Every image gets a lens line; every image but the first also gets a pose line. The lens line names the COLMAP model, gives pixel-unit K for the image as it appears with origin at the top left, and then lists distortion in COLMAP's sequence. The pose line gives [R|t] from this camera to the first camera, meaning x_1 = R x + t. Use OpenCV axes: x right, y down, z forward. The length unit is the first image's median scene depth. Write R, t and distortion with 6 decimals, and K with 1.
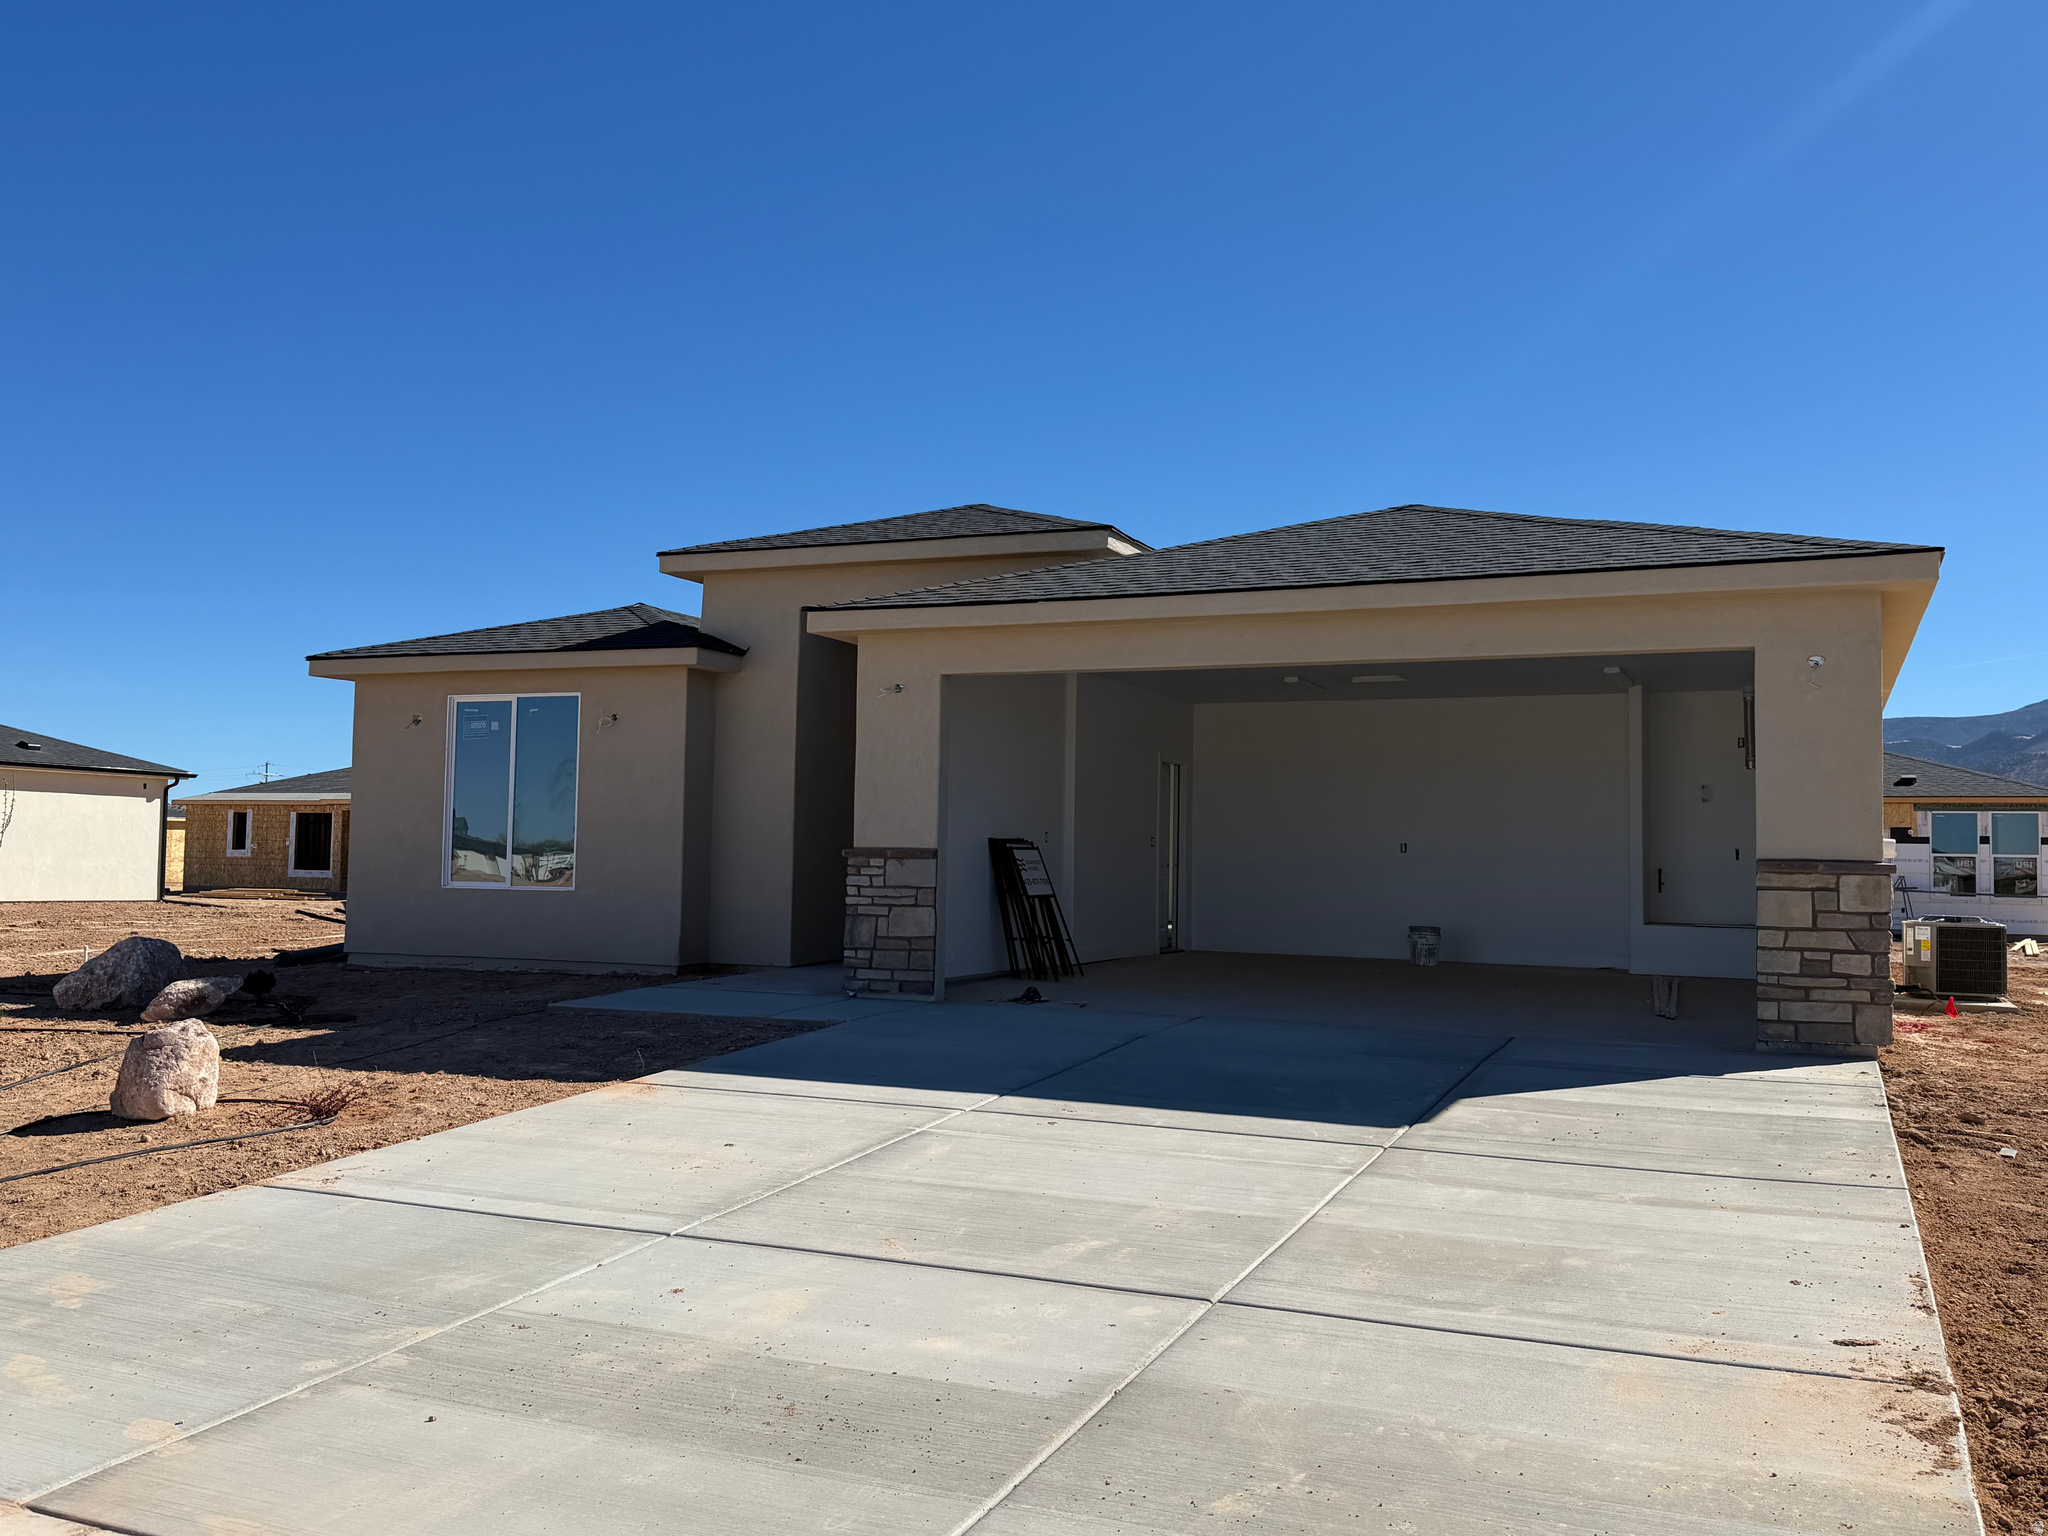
lens RADIAL K [[1821.3, 0, 1024.7], [0, 1821.3, 769.5], [0, 0, 1]] dist [0.006443, 0.011710]
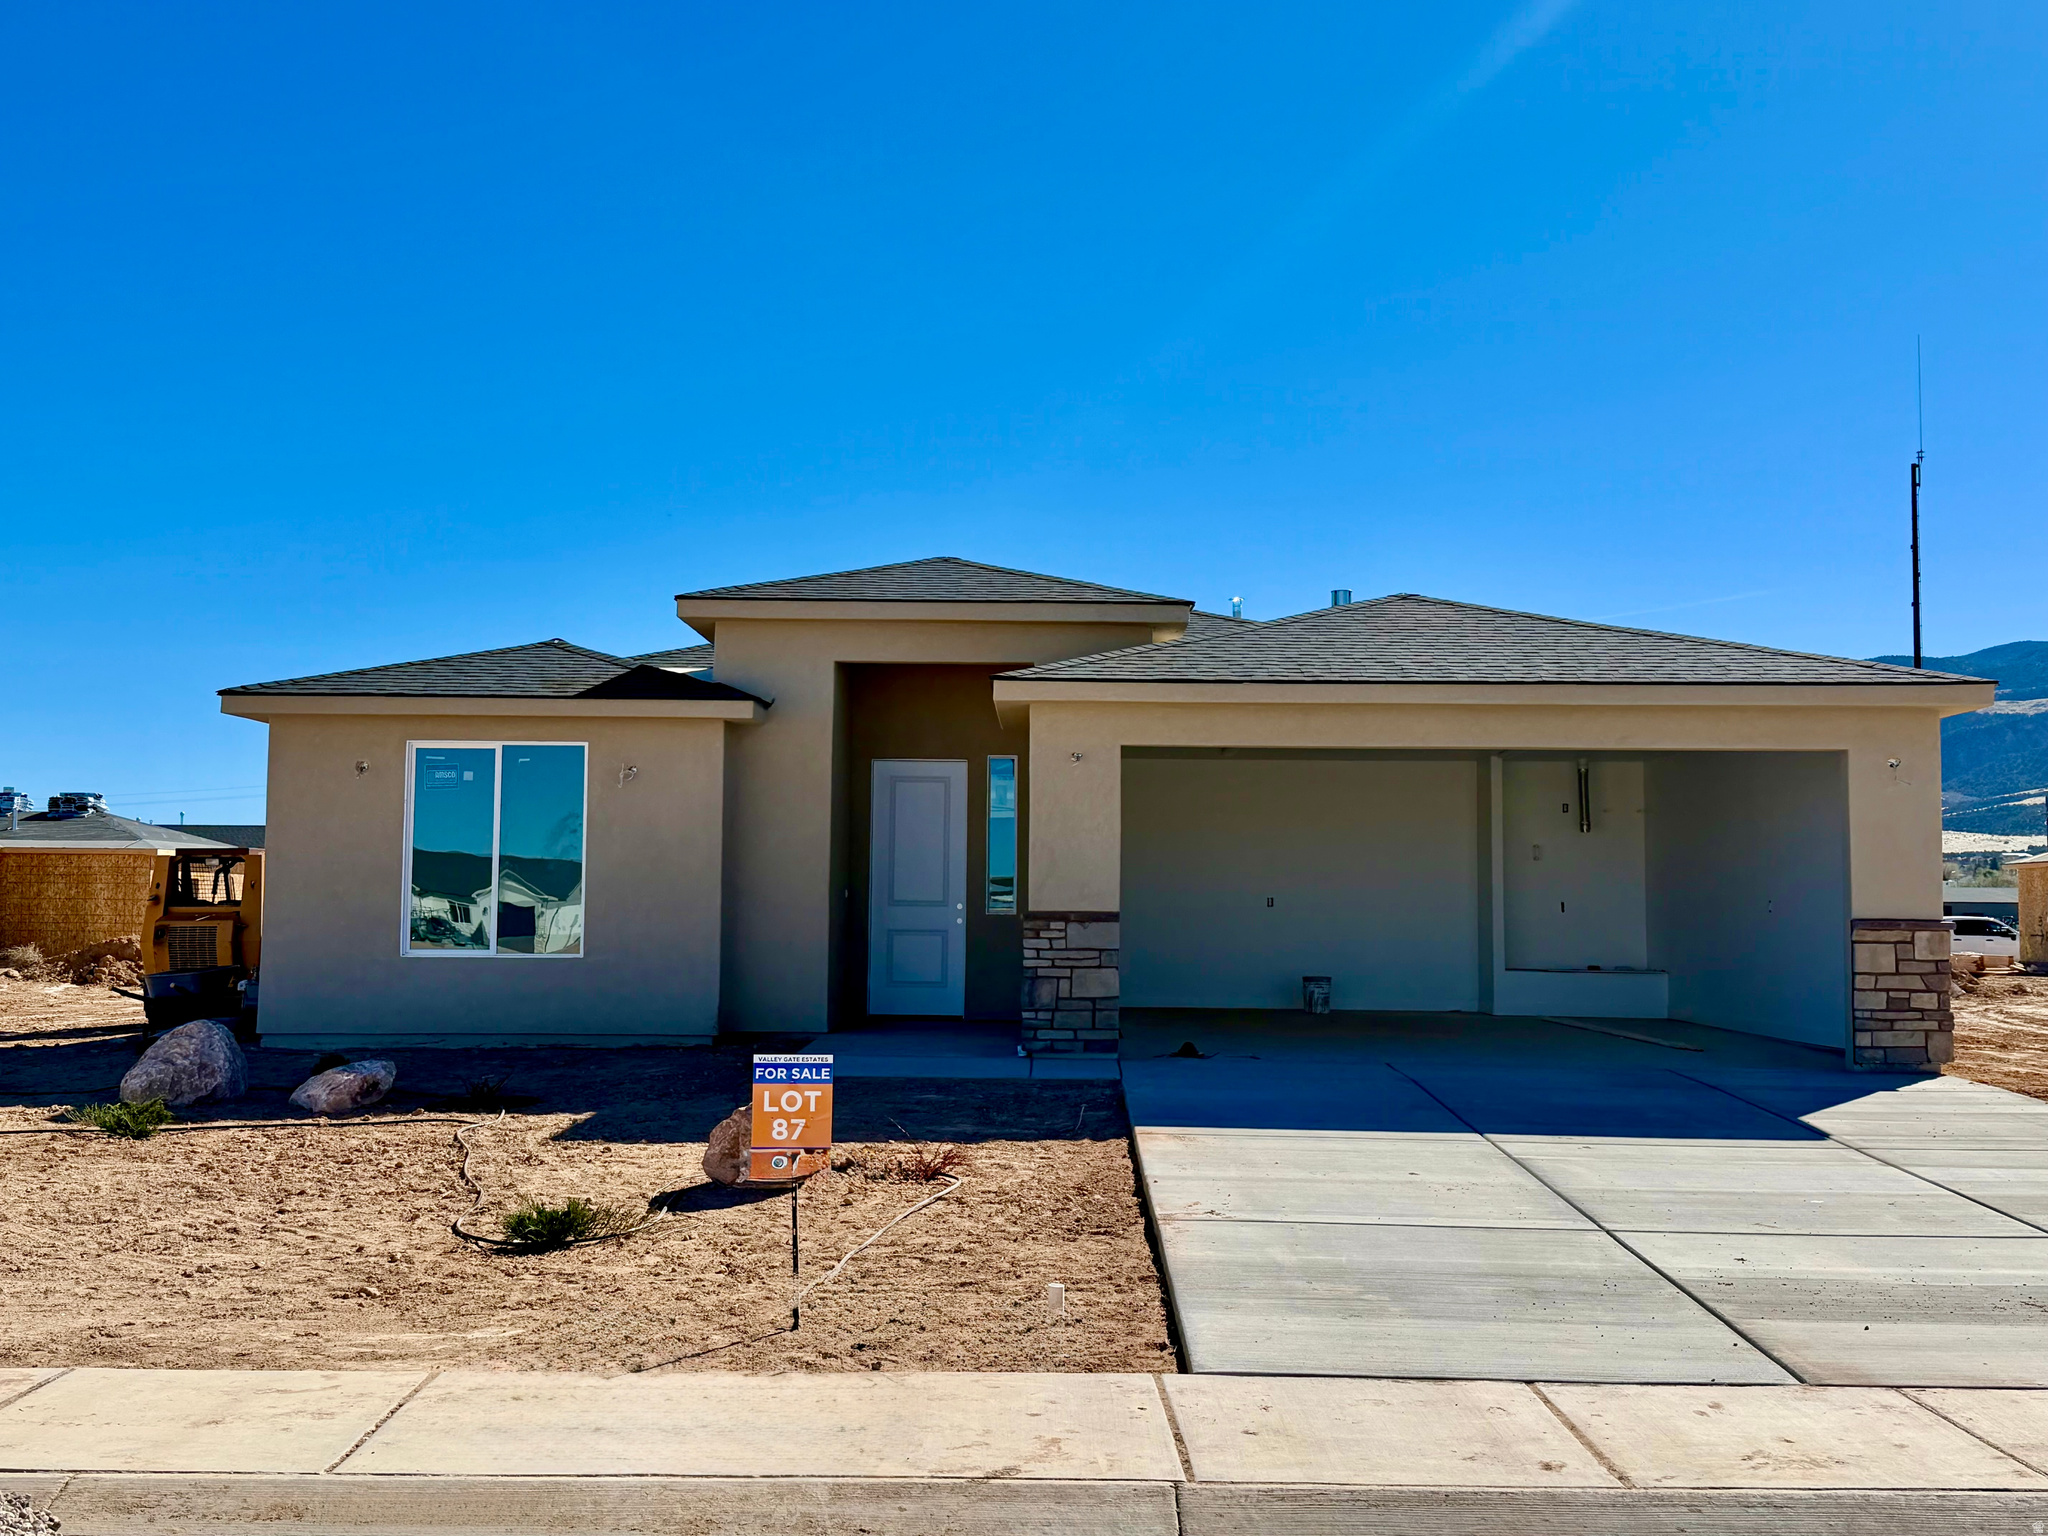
lens RADIAL K [[2118.6, 0, 1022.4], [0, 2118.6, 759.8], [0, 0, 1]] dist [0.029583, 0.000000]
pose [[0.913861, 0.020945, 0.405487, -0.588302], [-0.014339, 0.999710, -0.019321, -0.019573], [-0.405774, 0.011843, 0.913897, -0.090837]]
